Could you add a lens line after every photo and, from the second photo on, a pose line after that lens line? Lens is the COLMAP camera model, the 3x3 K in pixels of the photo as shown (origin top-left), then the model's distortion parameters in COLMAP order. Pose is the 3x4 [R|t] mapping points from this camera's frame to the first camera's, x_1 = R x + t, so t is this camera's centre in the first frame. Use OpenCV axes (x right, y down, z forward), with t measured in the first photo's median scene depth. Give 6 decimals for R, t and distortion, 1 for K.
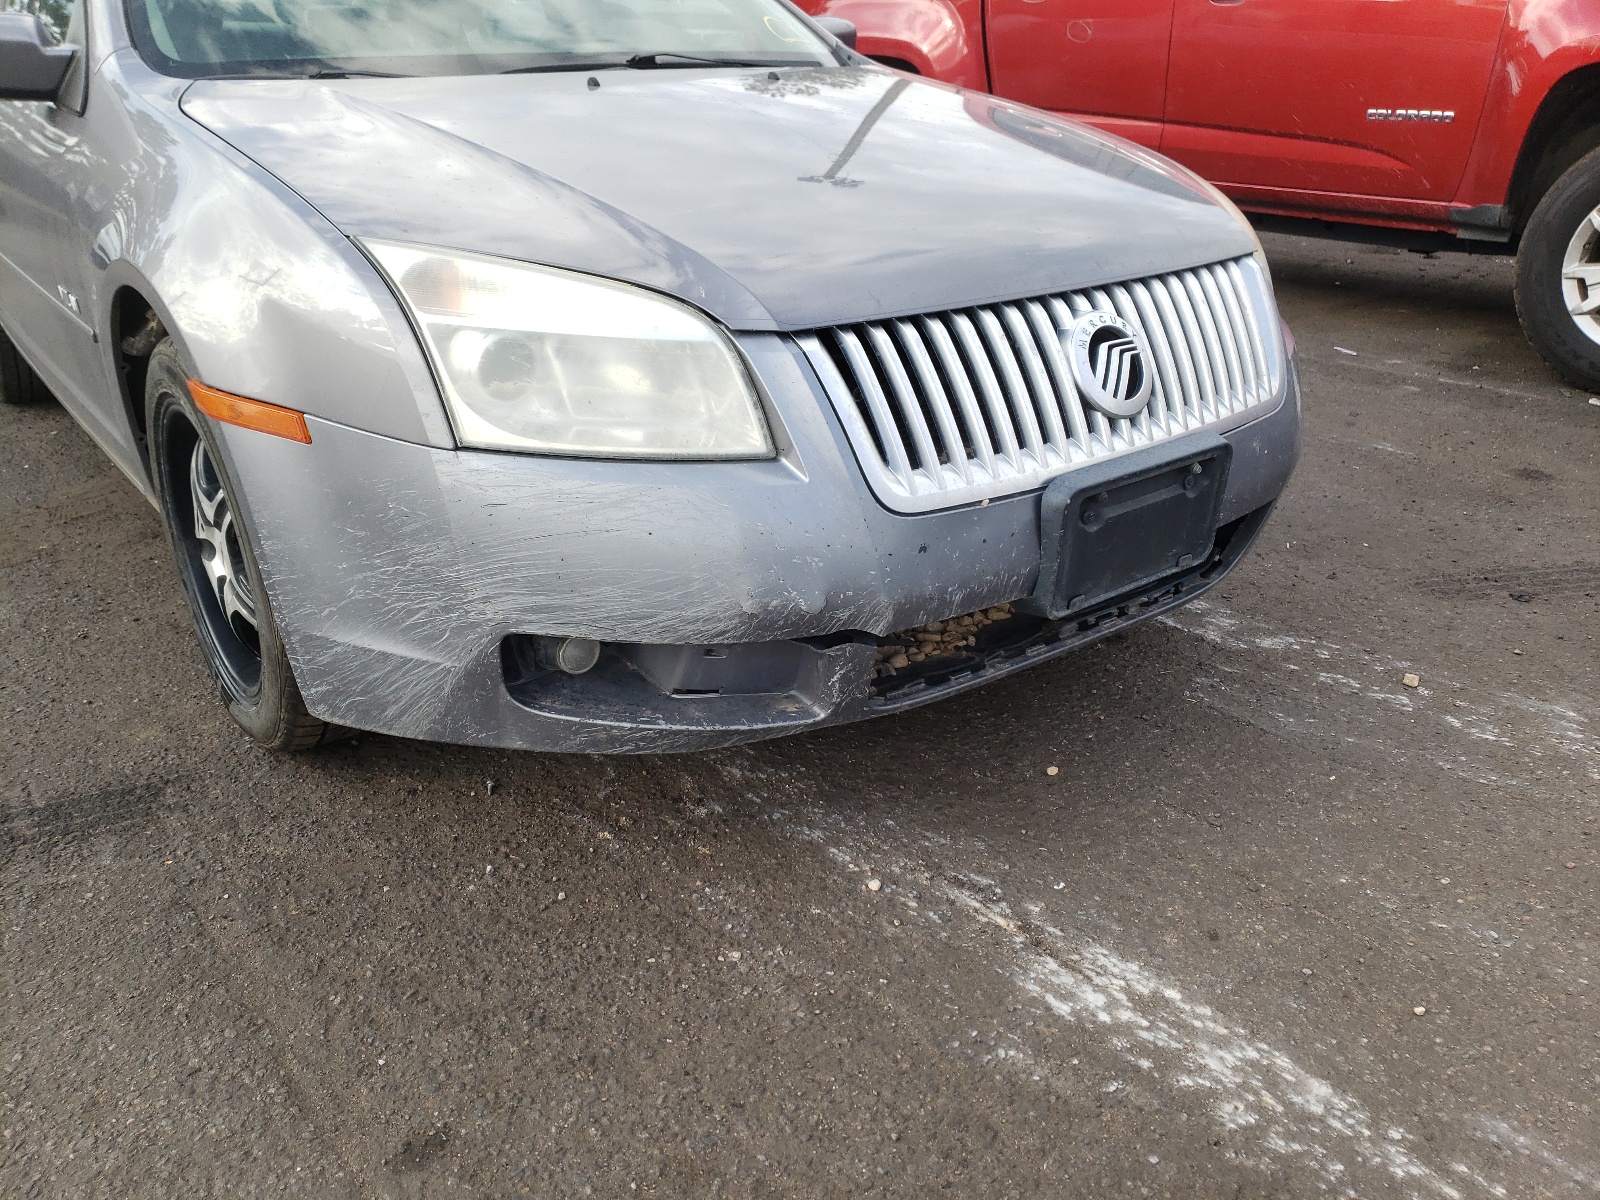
lens RADIAL K [[1192.2, 0, 800.5], [0, 1192.2, 606.7], [0, 0, 1]] dist [0.005933, -0.019619]
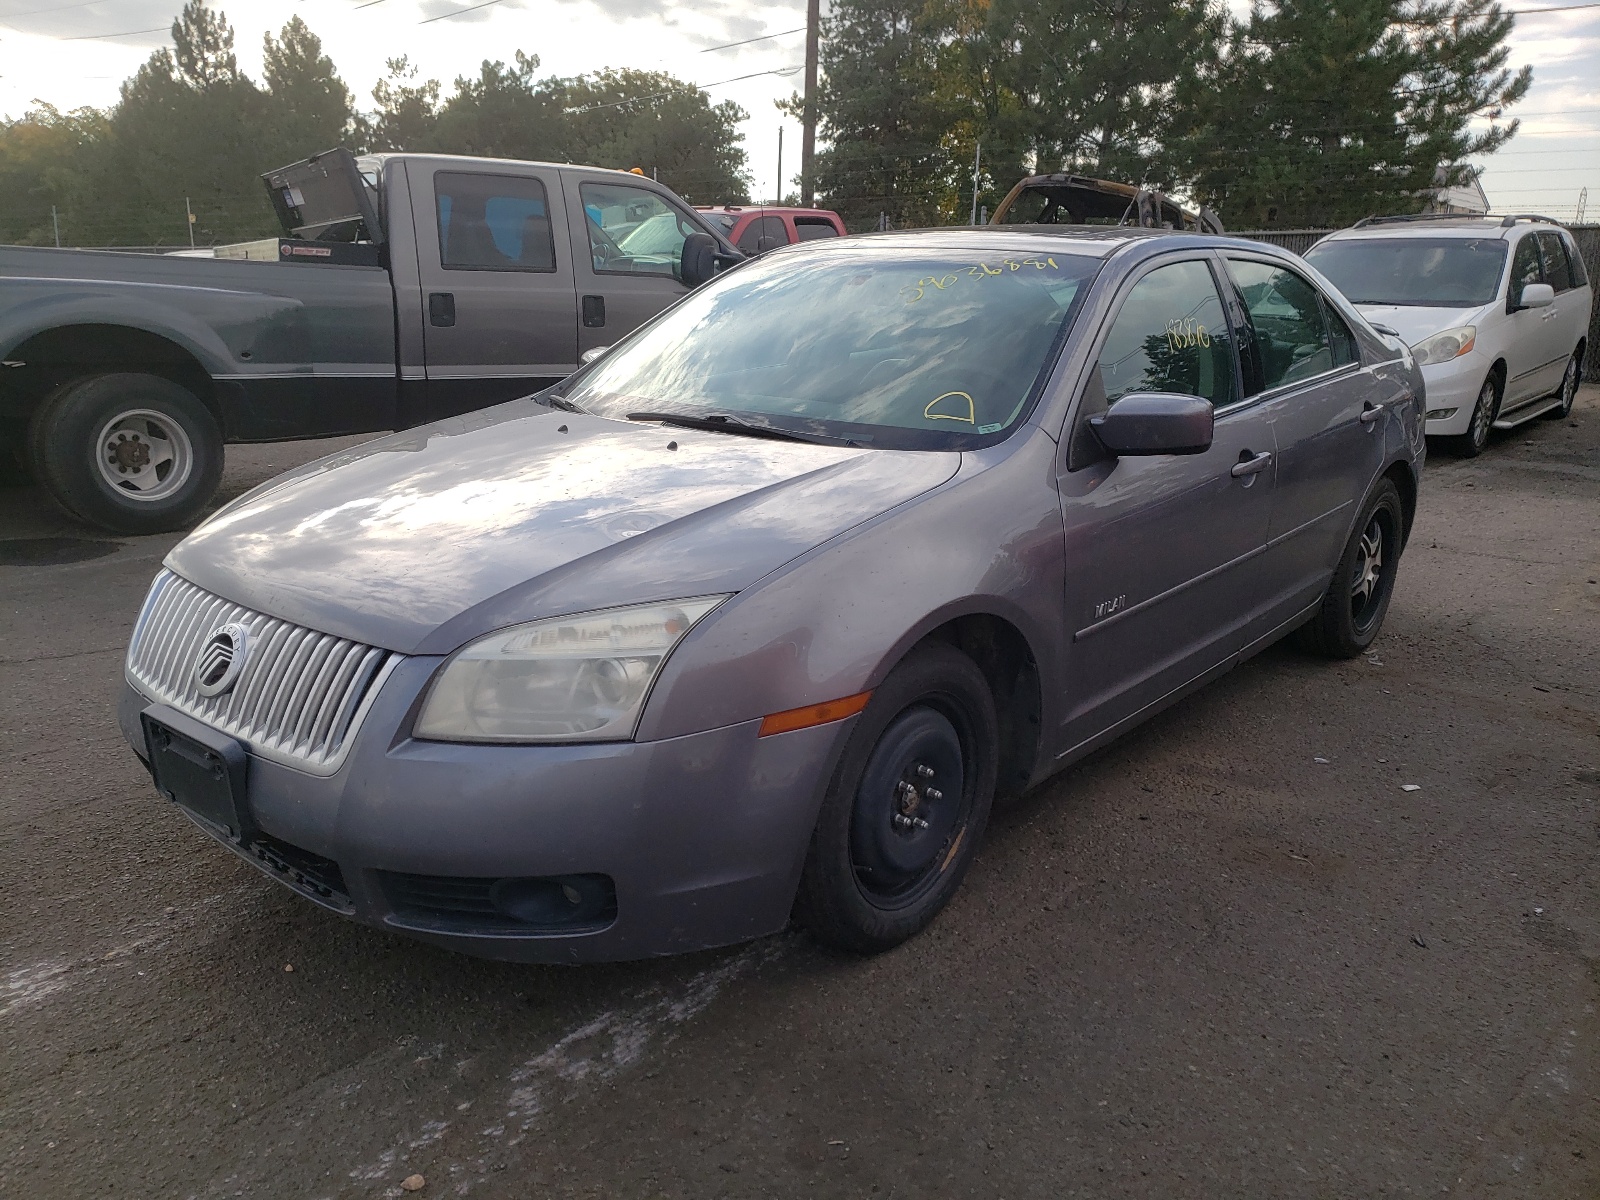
lens RADIAL K [[1192.2, 0, 799.4], [0, 1192.2, 600.9], [0, 0, 1]] dist [0.005933, -0.019619]
pose [[0.257735, 0.276659, -0.925760, 1.826520], [-0.445657, 0.884164, 0.140155, -0.810404], [0.857299, 0.376449, 0.351176, 1.102748]]
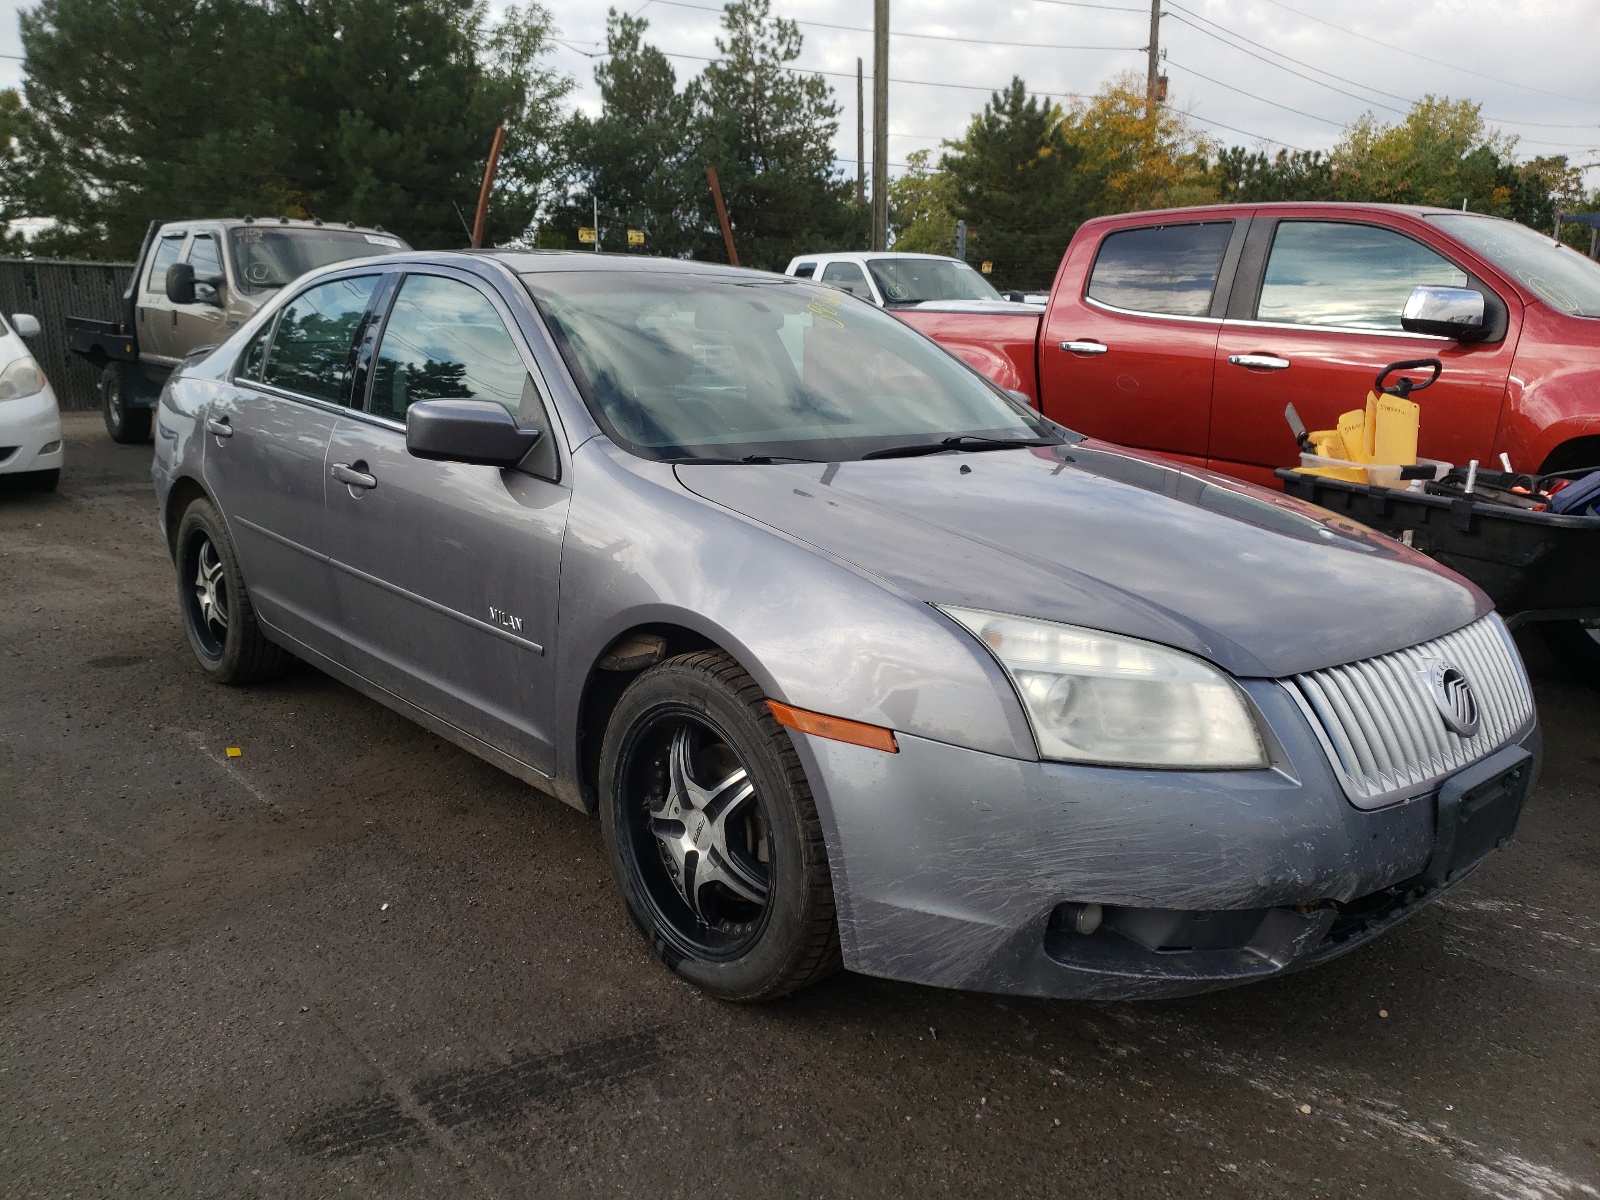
lens RADIAL K [[1192.2, 0, 796.8], [0, 1192.2, 594.1], [0, 0, 1]] dist [0.005933, -0.019619]
pose [[0.997594, 0.015993, 0.067455, -0.600759], [-0.000725, 0.975379, -0.220536, -0.017012], [-0.069322, 0.219957, 0.973043, -0.307409]]
